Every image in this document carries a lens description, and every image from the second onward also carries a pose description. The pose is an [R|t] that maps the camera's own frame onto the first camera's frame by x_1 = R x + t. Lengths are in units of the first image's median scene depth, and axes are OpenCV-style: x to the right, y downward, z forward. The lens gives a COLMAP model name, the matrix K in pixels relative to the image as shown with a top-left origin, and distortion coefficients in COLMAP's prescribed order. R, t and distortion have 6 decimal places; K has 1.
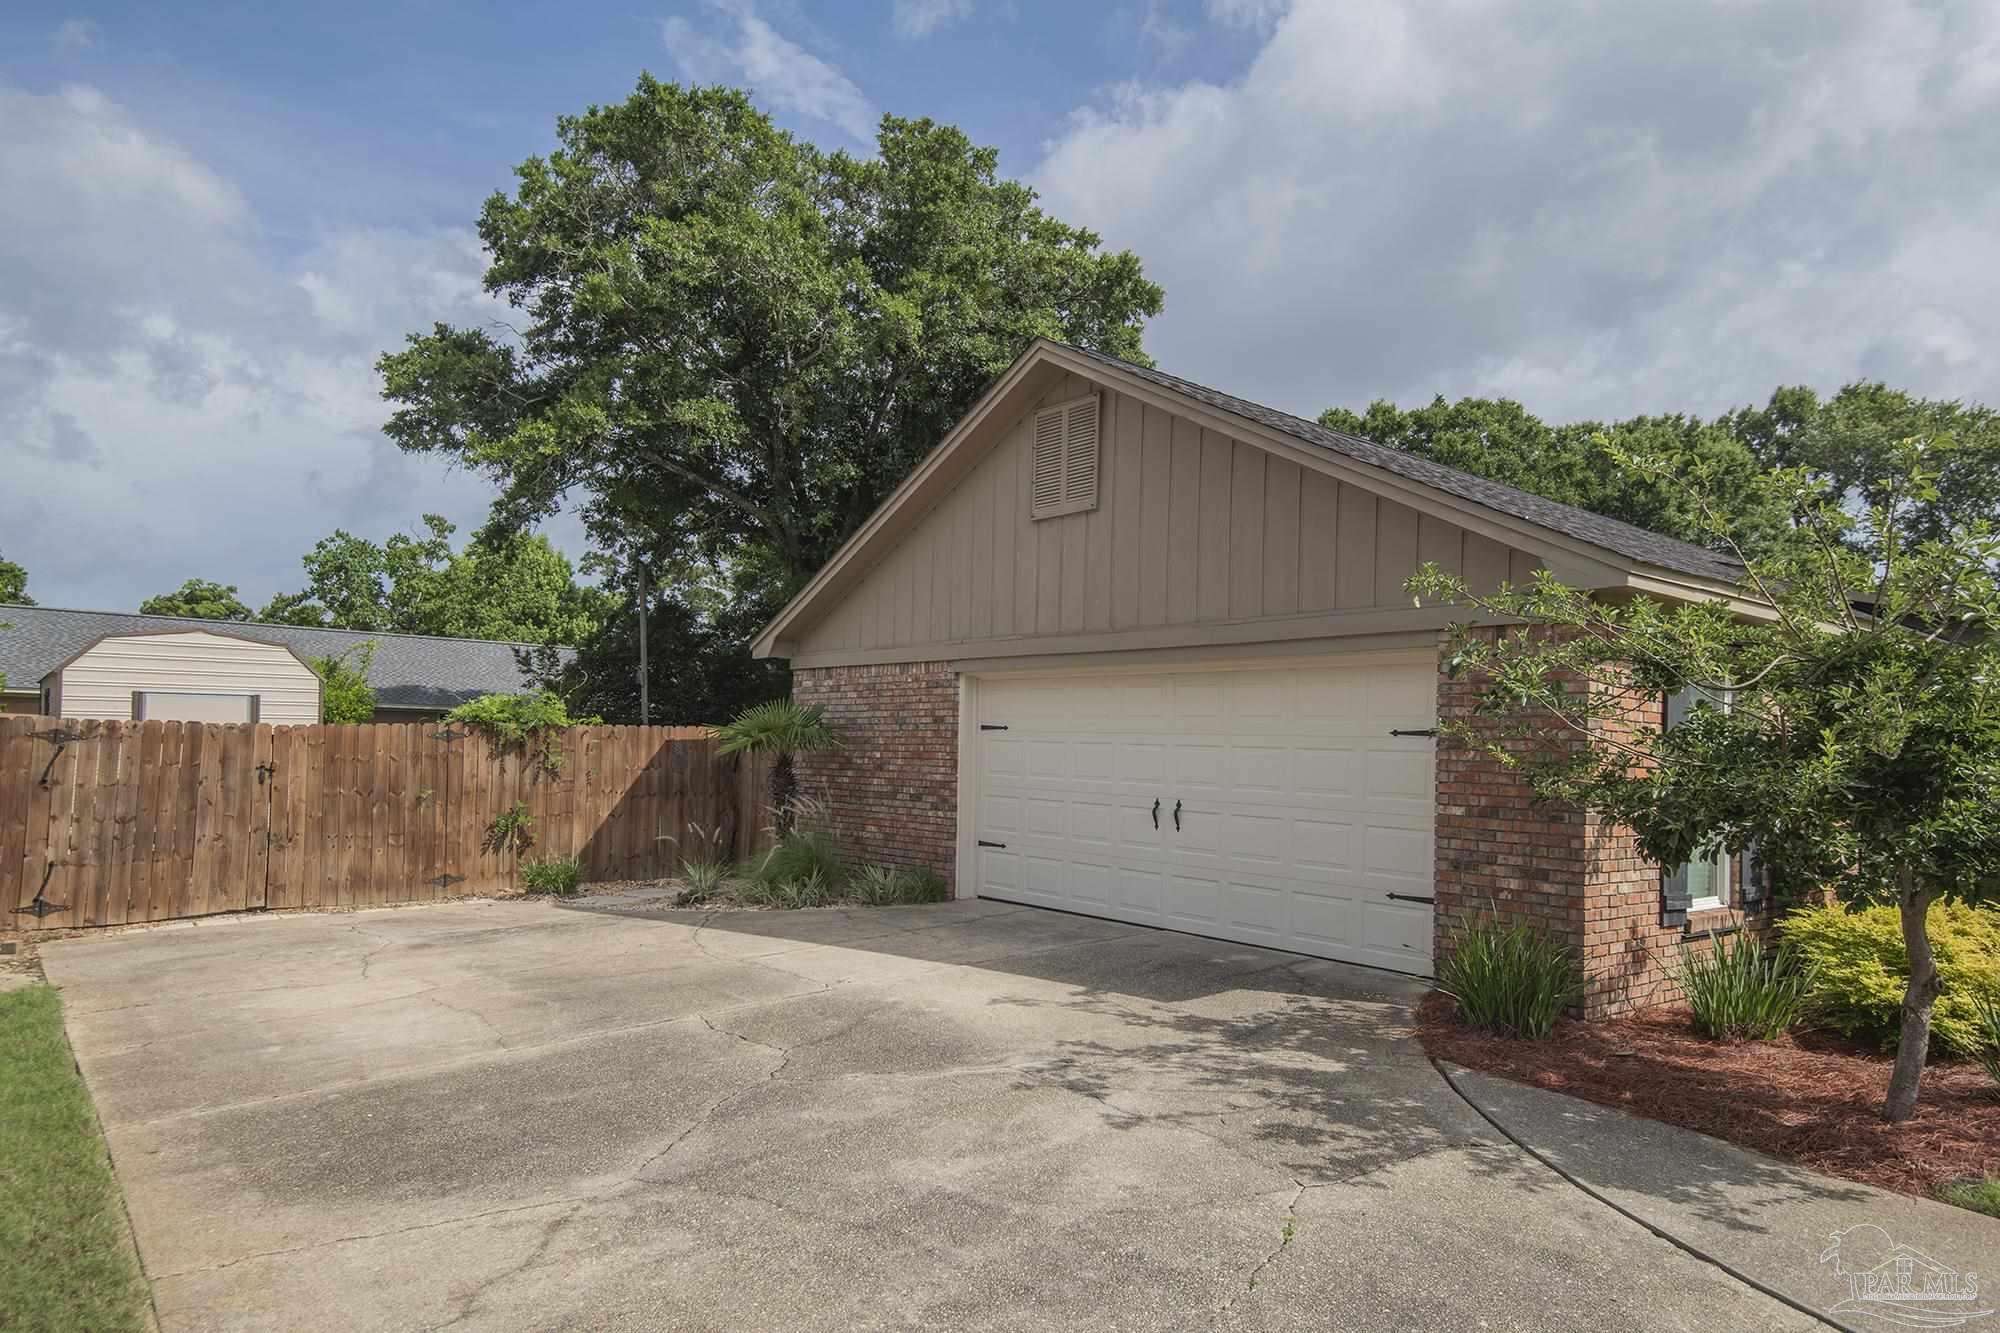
lens RADIAL K [[1253.8, 0, 996.5], [0, 1253.8, 734.8], [0, 0, 1]] dist [0.055533, 0.000353]
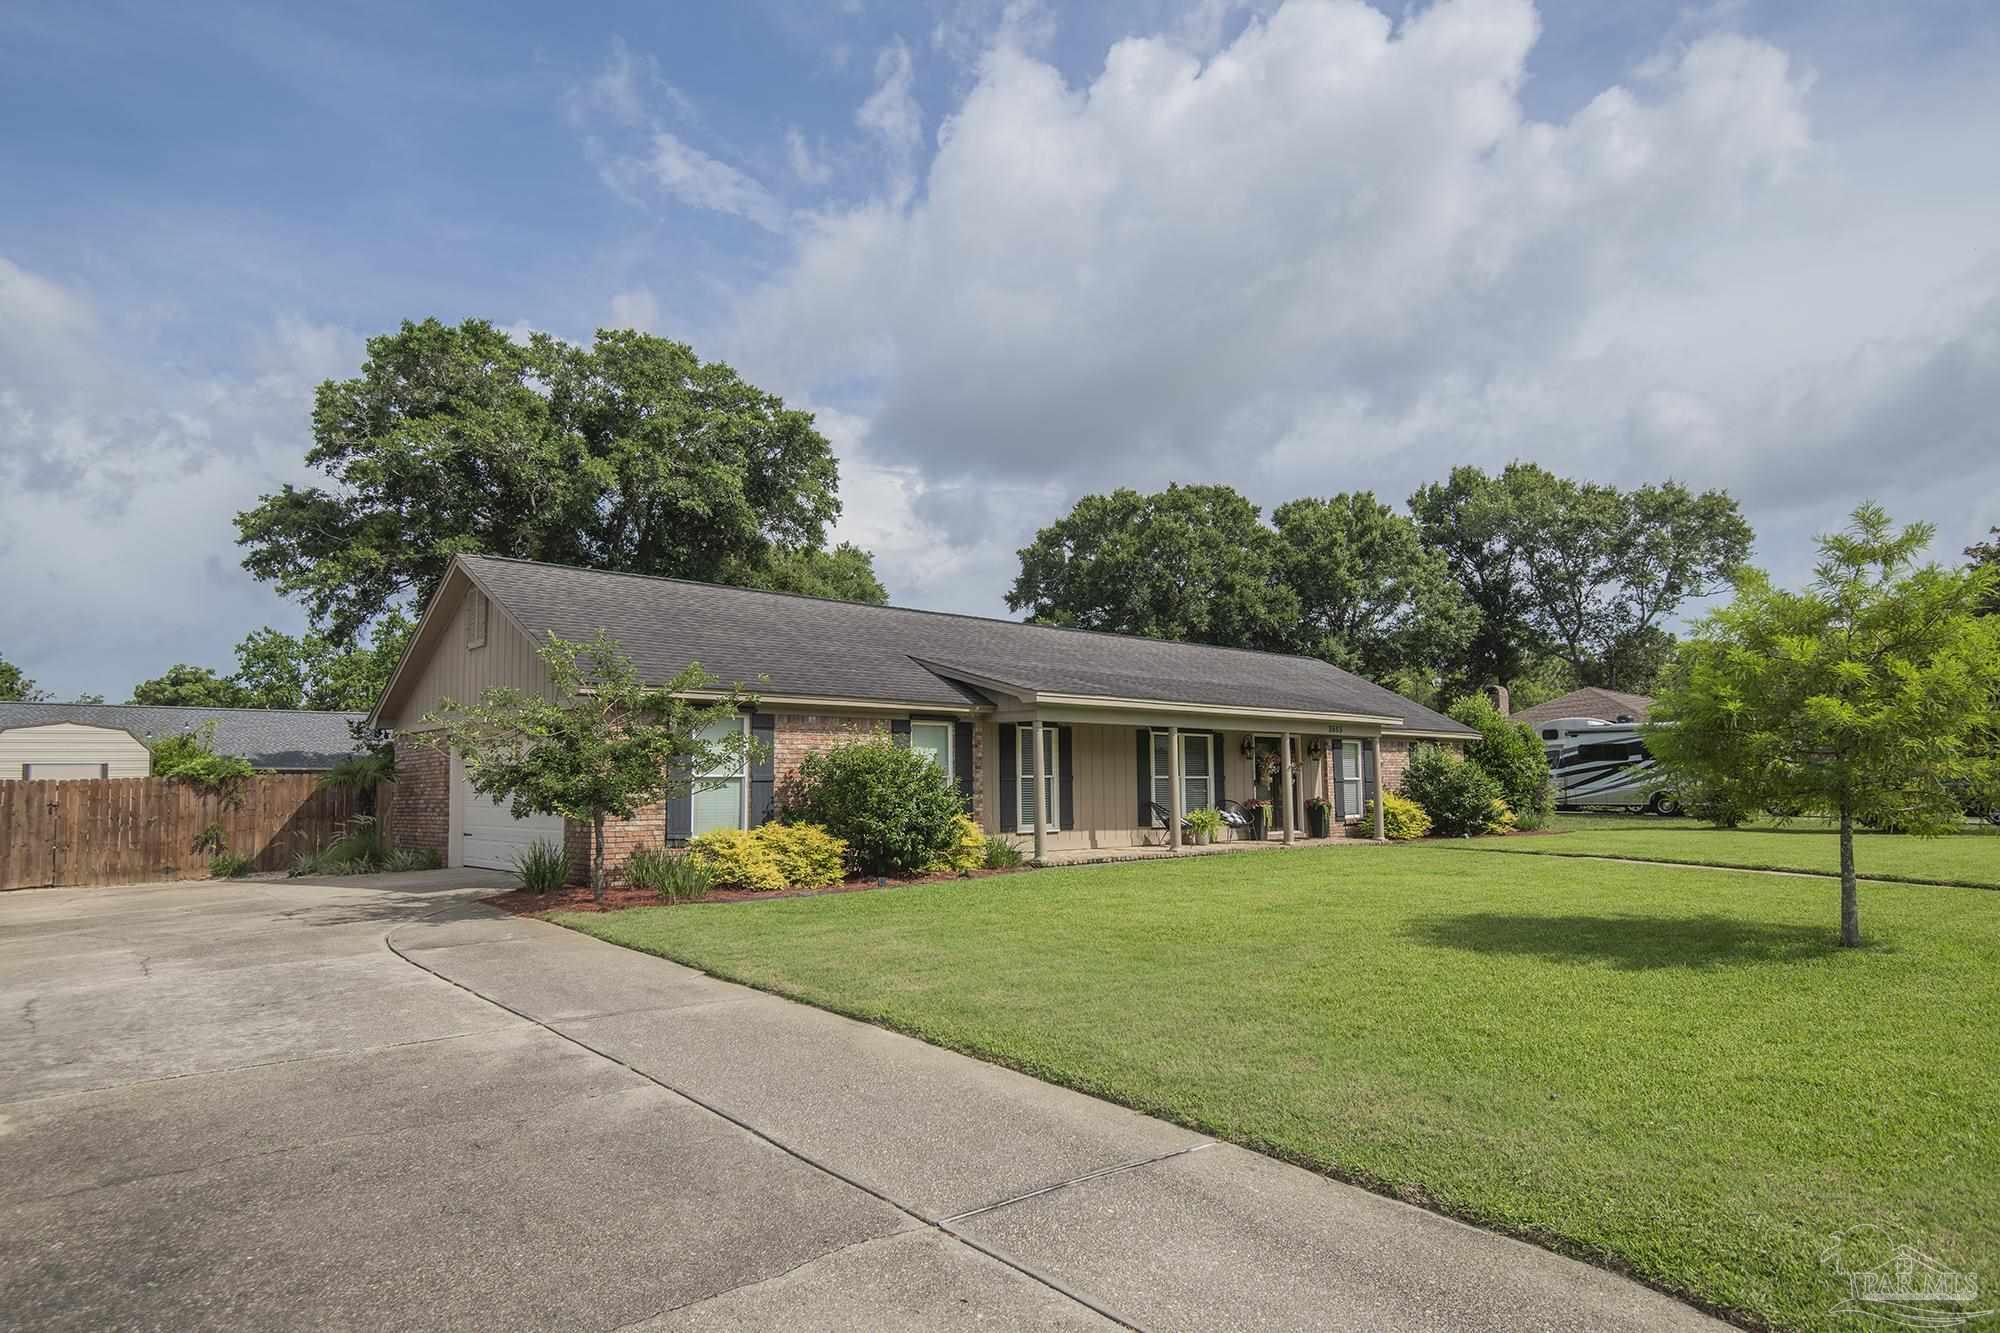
lens RADIAL K [[1215.2, 0, 998.4], [0, 1215.2, 709.5], [0, 0, 1]] dist [0.043603, -0.051633]
pose [[0.999375, -0.035339, 0.000247, 0.628497], [0.035302, 0.997963, -0.053132, 0.026045], [0.001631, 0.053107, 0.998587, -0.587464]]
